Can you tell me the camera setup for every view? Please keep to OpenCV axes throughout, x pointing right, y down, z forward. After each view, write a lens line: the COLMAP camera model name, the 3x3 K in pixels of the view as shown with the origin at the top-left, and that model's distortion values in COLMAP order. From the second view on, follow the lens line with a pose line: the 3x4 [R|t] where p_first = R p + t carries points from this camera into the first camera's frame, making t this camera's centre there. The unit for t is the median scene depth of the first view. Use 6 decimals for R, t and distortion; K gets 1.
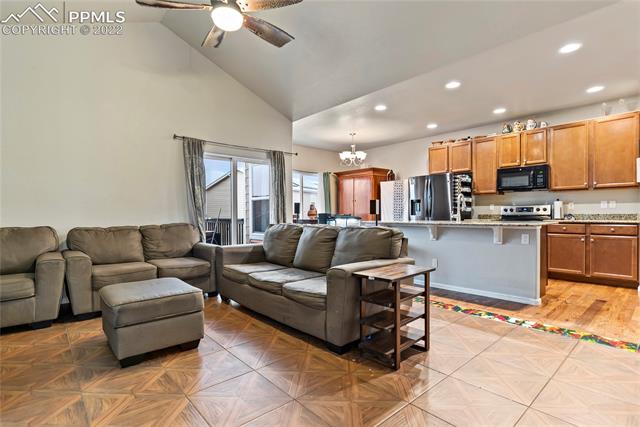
lens RADIAL K [[317.4, 0, 319.4], [0, 317.4, 218.5], [0, 0, 1]] dist [0.003620, -0.000884]
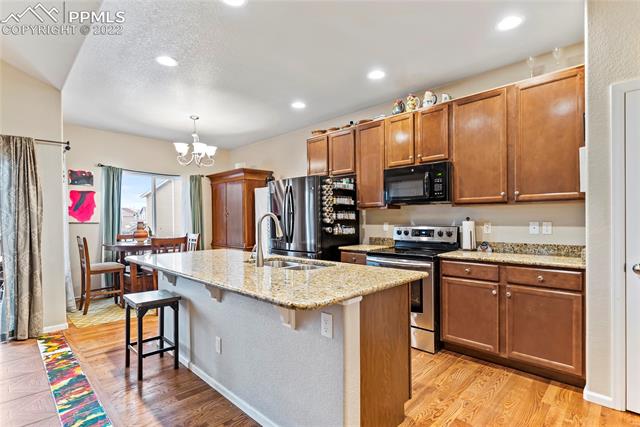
lens RADIAL K [[317.4, 0, 319.1], [0, 317.4, 223.1], [0, 0, 1]] dist [0.003620, -0.000884]
pose [[0.998181, -0.003000, 0.060208, 0.405250], [0.003111, 0.999994, -0.001746, -0.048187], [-0.060202, 0.001930, 0.998184, 0.380056]]
